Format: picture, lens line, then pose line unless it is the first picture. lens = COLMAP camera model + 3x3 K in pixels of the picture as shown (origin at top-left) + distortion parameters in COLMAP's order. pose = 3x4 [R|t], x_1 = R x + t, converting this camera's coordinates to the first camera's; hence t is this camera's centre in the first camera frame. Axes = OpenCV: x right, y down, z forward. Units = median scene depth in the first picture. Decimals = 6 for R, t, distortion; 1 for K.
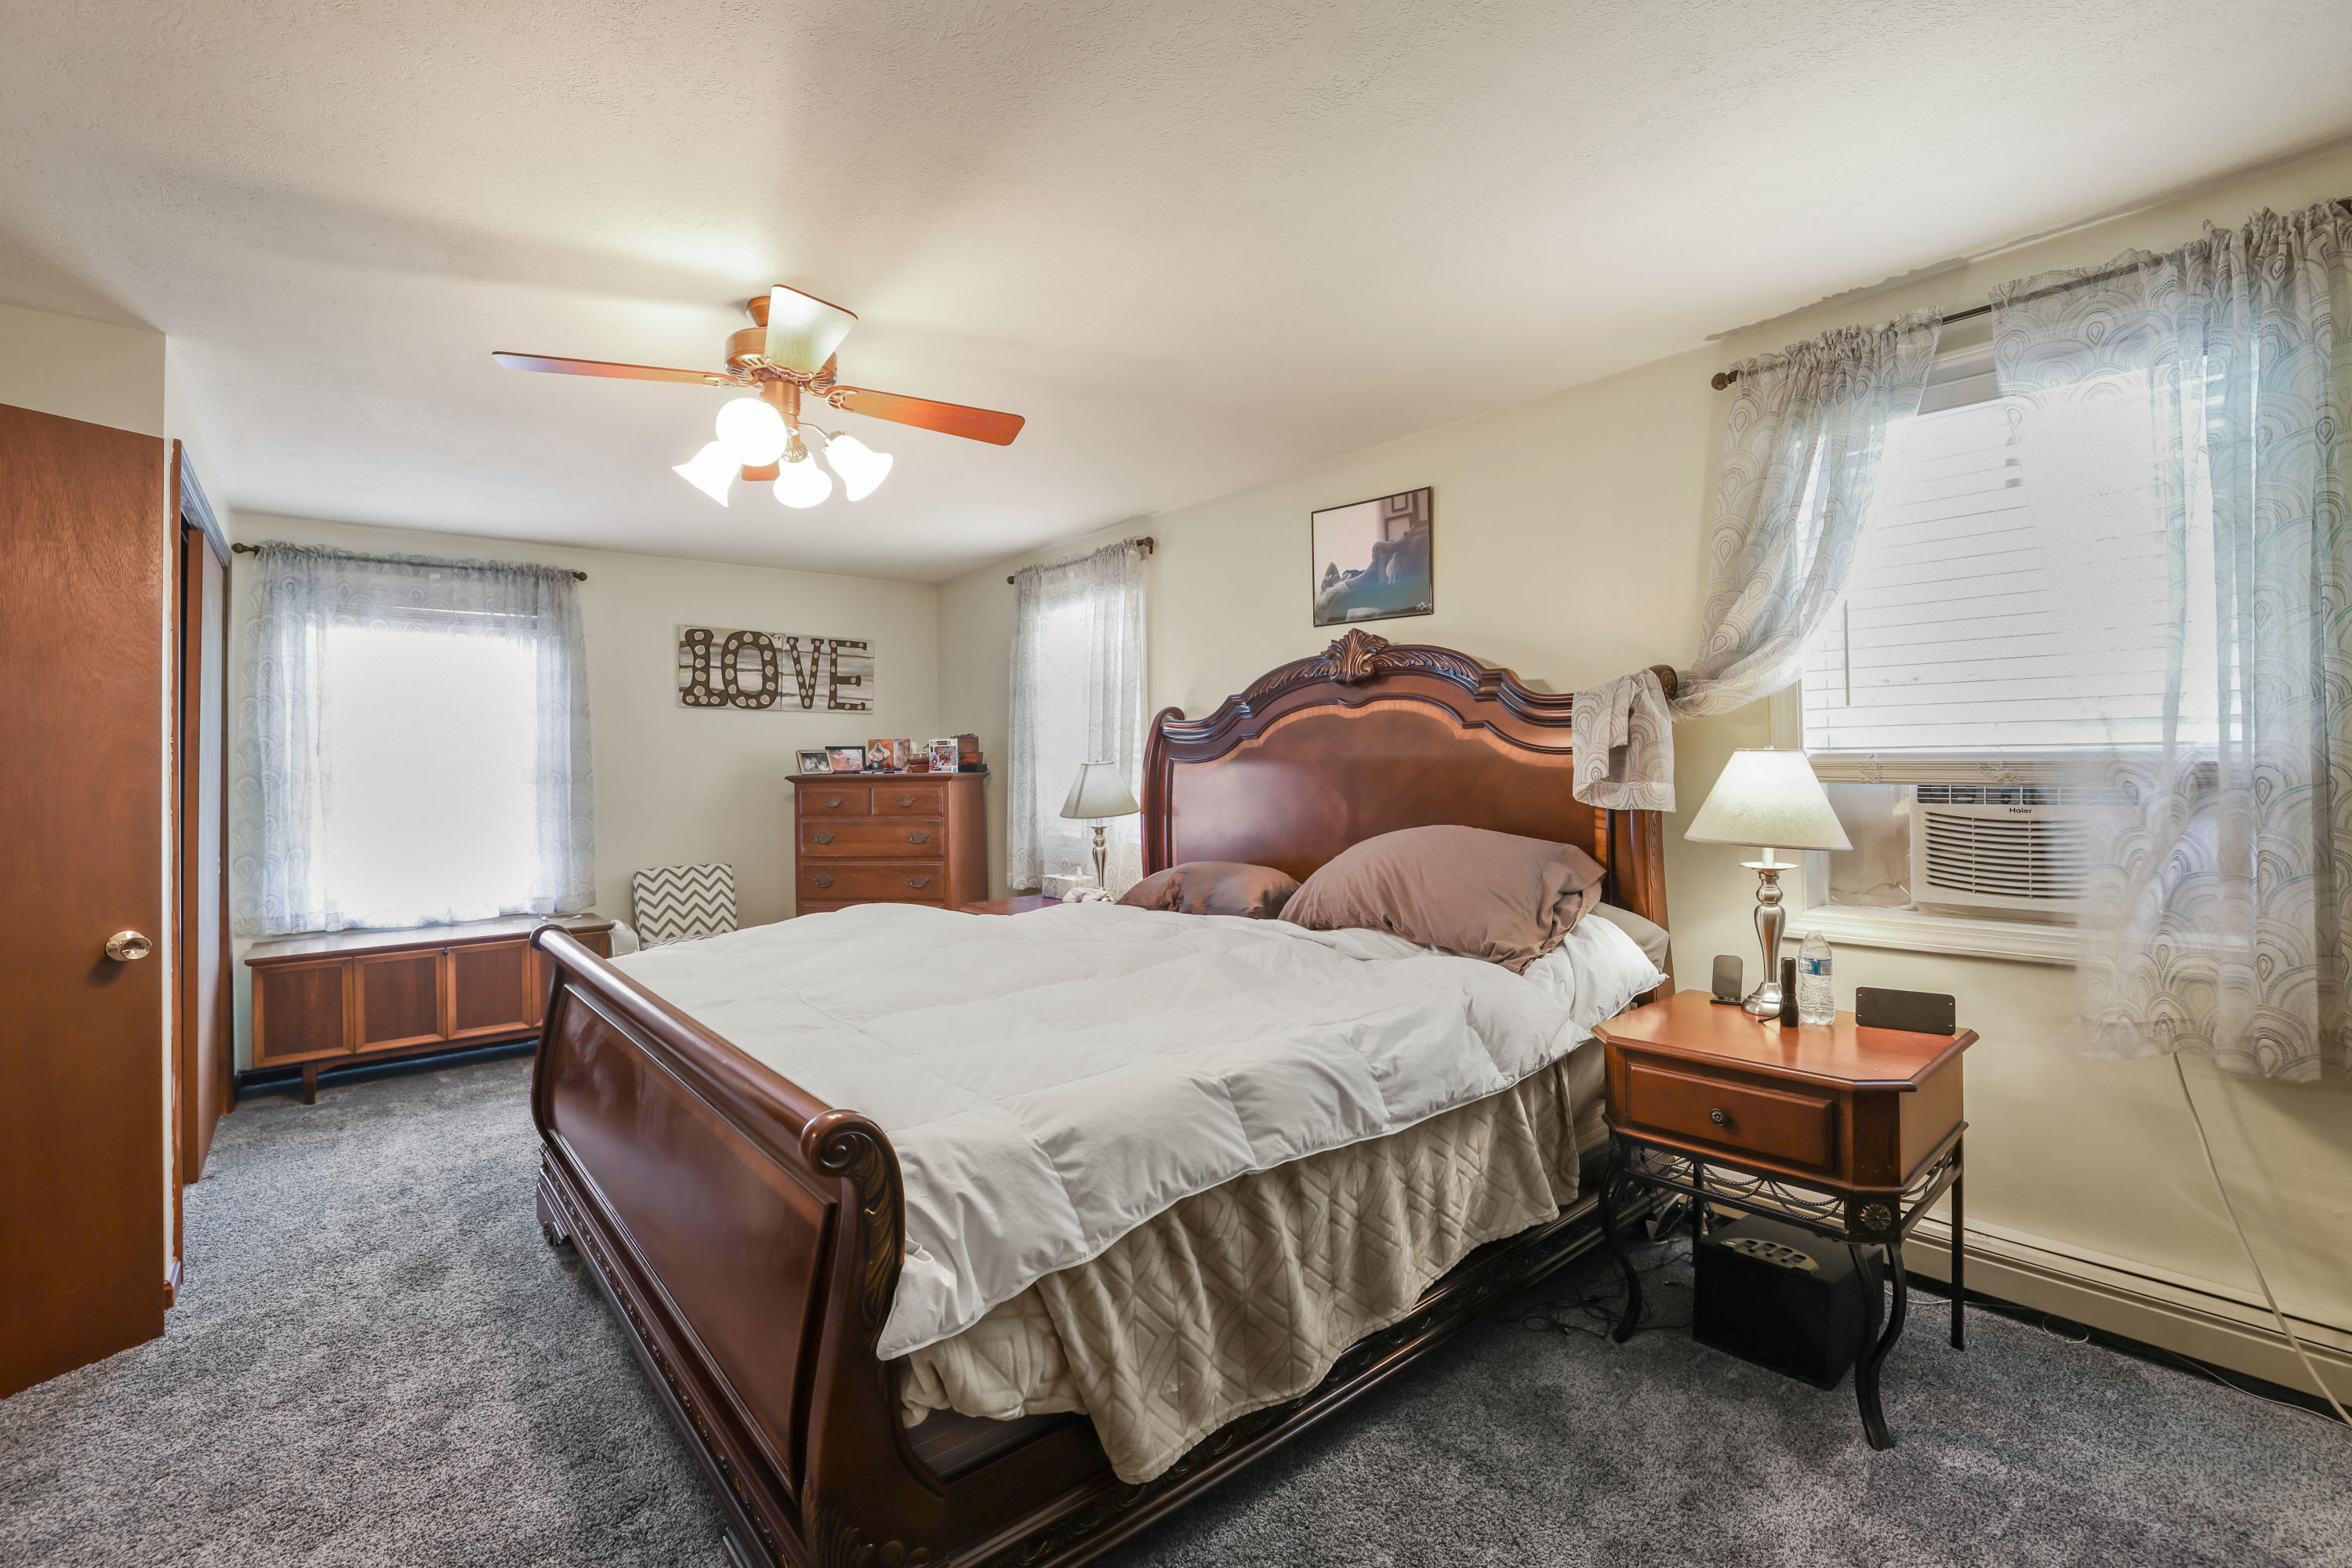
lens RADIAL K [[1016.6, 0, 1175.3], [0, 1016.6, 770.7], [0, 0, 1]] dist [-0.035287, 0.009091]
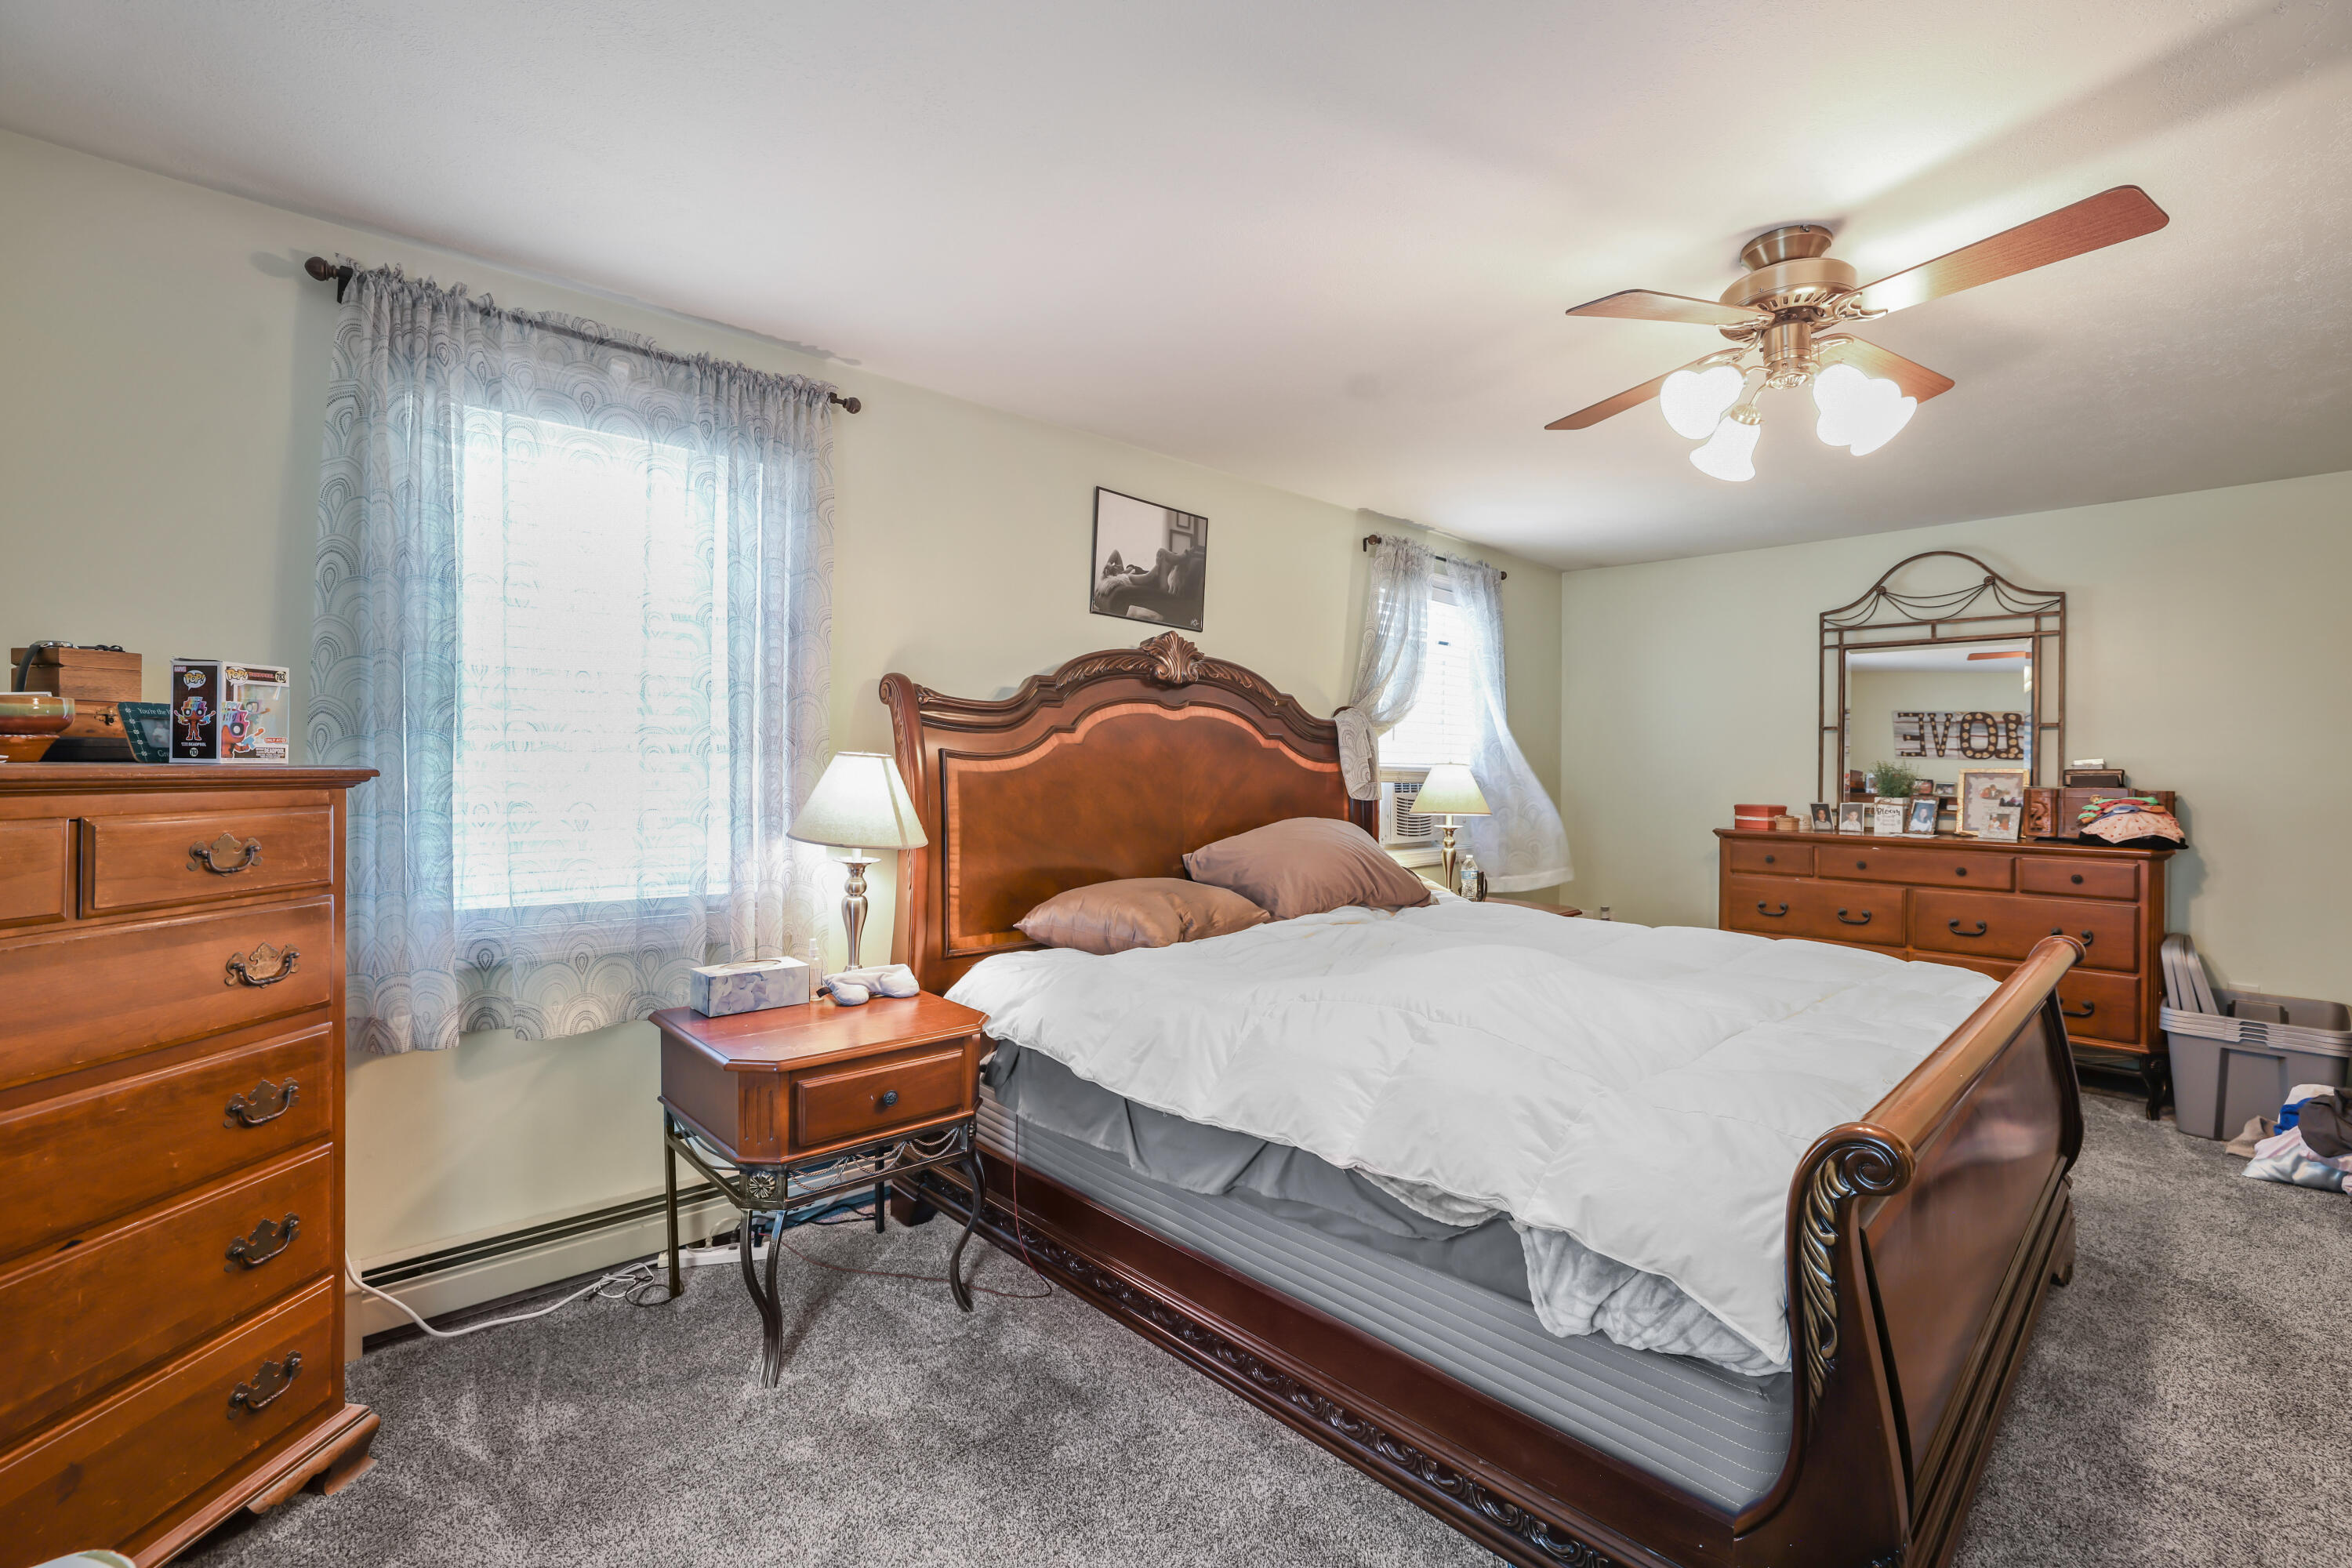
lens RADIAL K [[1016.6, 0, 1177.1], [0, 1016.6, 784.7], [0, 0, 1]] dist [-0.035287, 0.009091]
pose [[-0.027500, -0.000460, 0.999622, -0.801017], [-0.004177, 0.999991, 0.000345, 0.010812], [-0.999613, -0.004166, -0.027501, 0.989770]]
